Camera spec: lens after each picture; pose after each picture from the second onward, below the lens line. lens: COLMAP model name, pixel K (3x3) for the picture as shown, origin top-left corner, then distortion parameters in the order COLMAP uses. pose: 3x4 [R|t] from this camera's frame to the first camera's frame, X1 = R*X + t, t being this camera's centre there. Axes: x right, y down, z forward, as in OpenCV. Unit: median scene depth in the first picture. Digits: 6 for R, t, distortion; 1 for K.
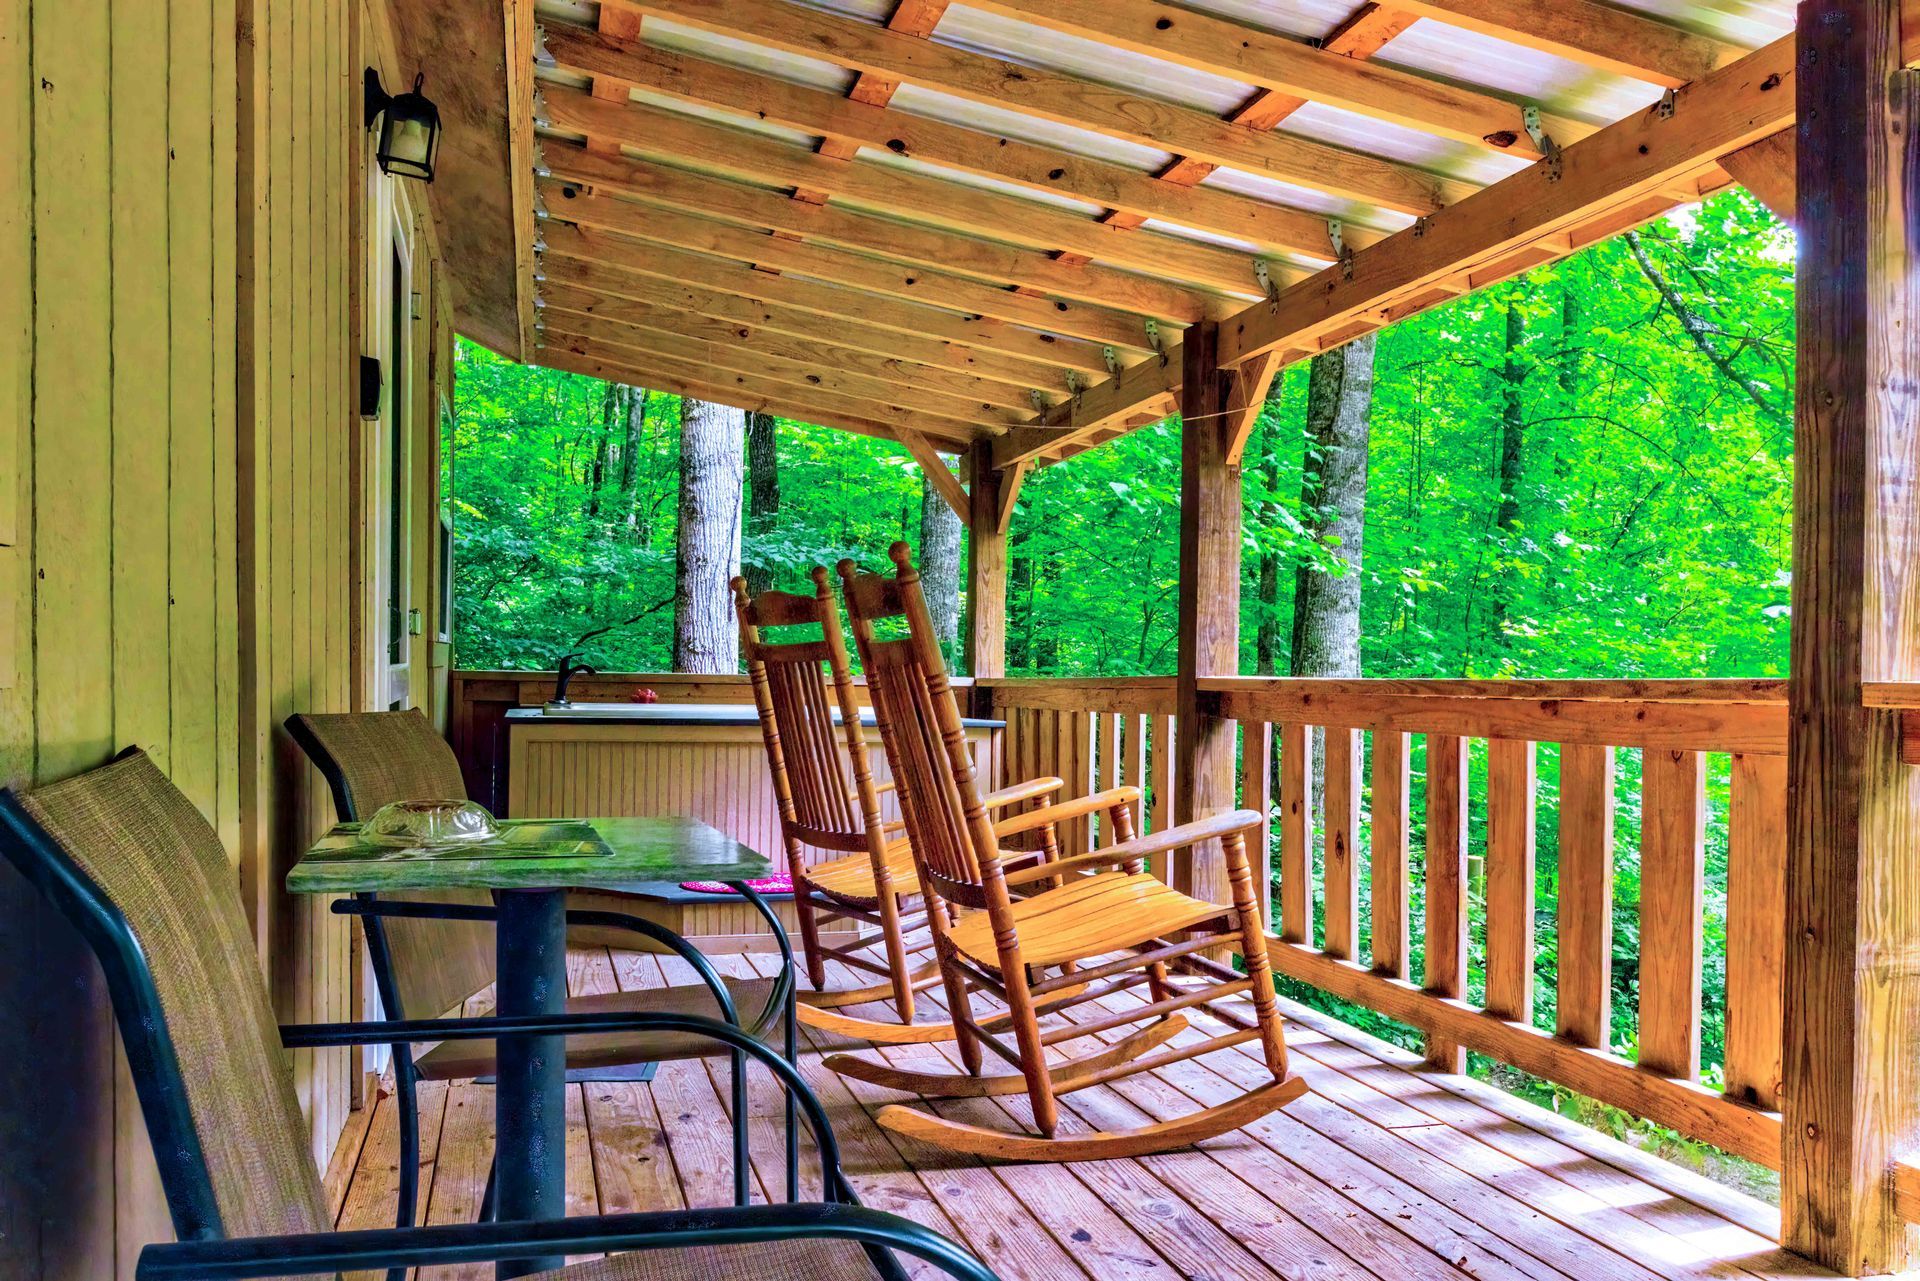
lens RADIAL K [[1803.5, 0, 960.5], [0, 1803.5, 728.6], [0, 0, 1]] dist [-0.005149, -0.013097]
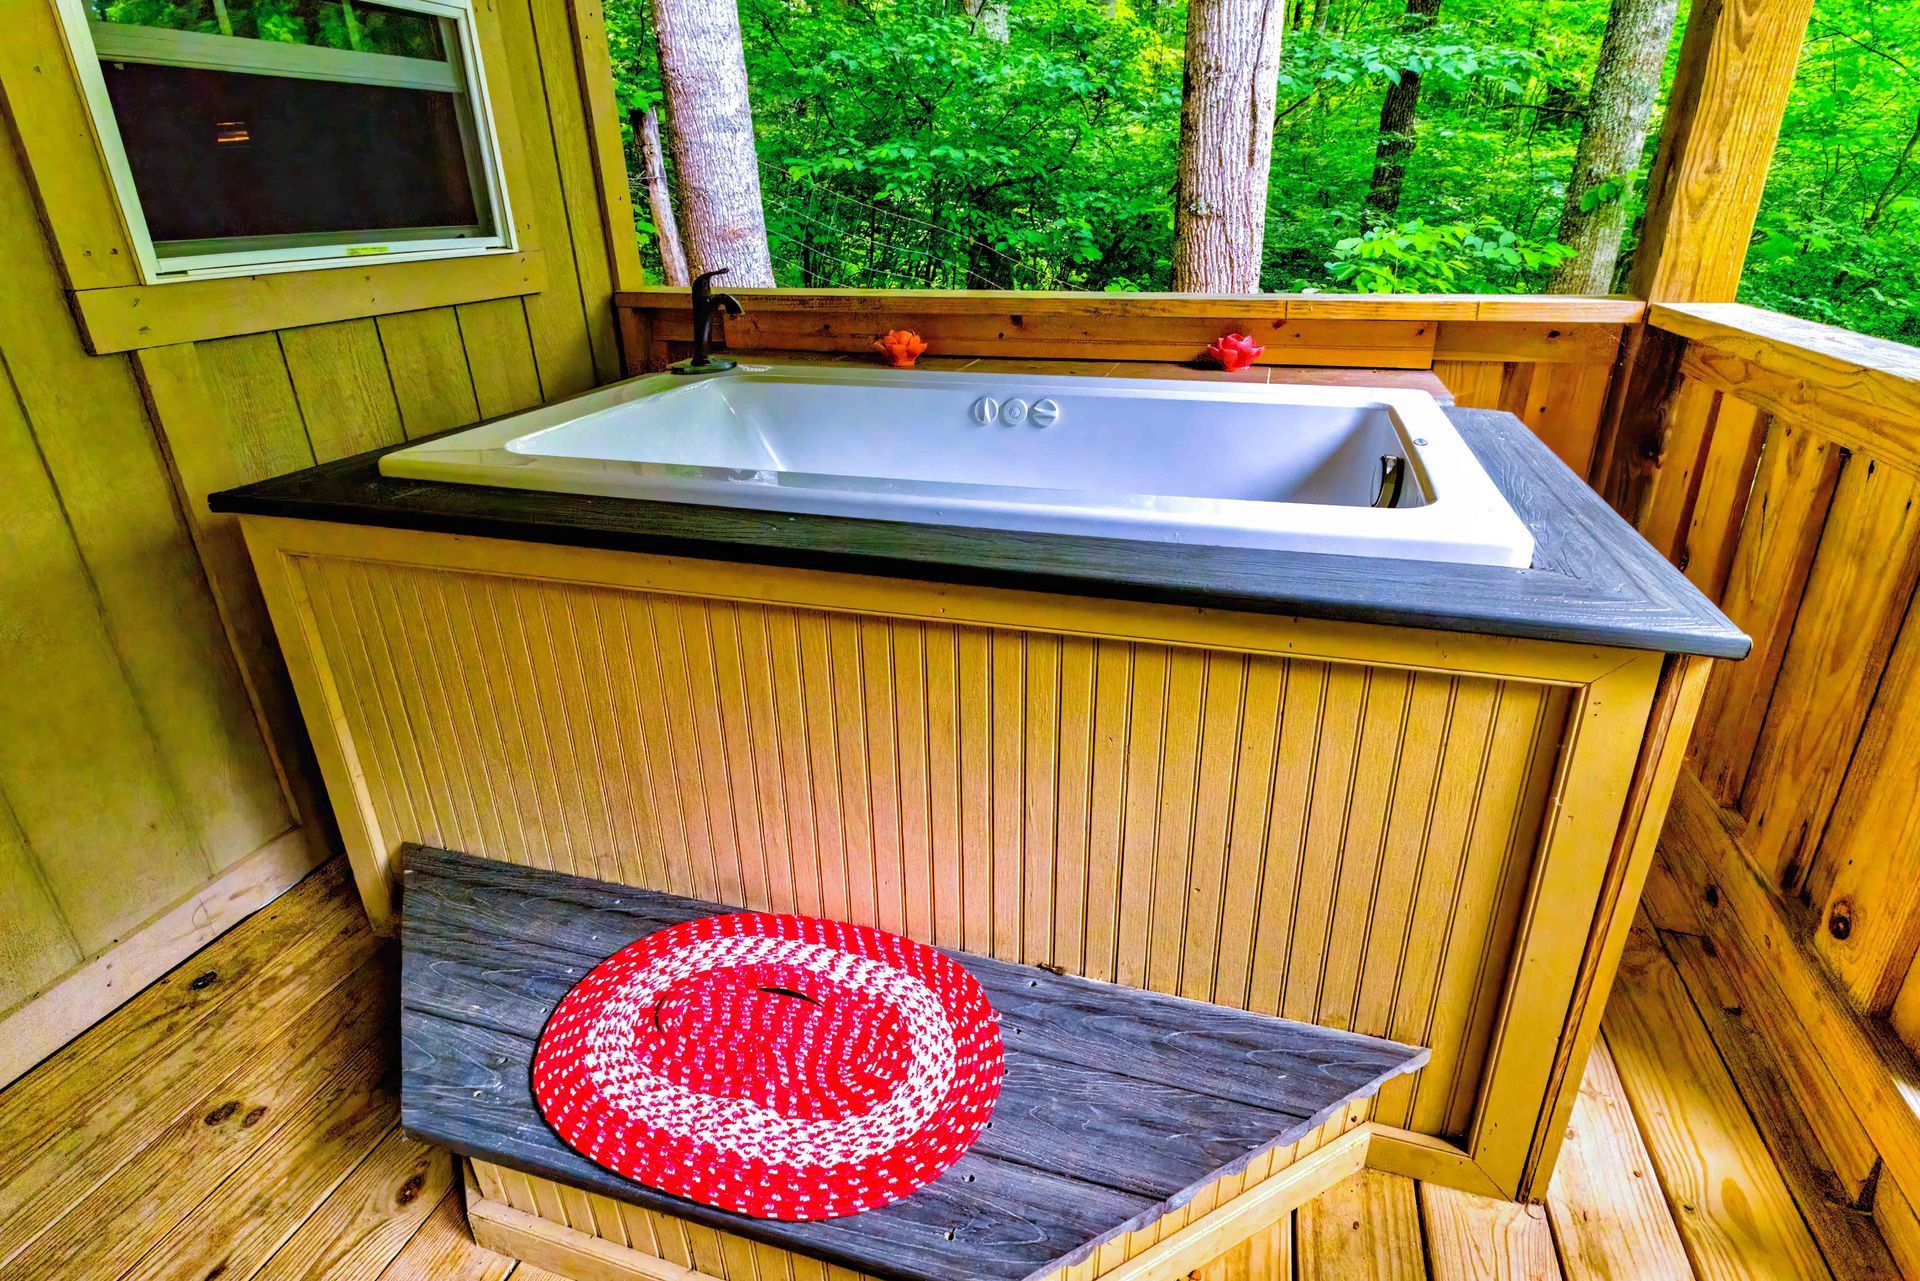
lens RADIAL K [[1021.9, 0, 957.3], [0, 1021.9, 648.4], [0, 0, 1]] dist [0.002604, -0.000407]
pose [[0.853009, 0.184698, -0.488121, 0.001714], [0.013821, 0.926962, 0.374901, -0.036760], [0.521713, -0.326541, 0.788154, 0.574427]]
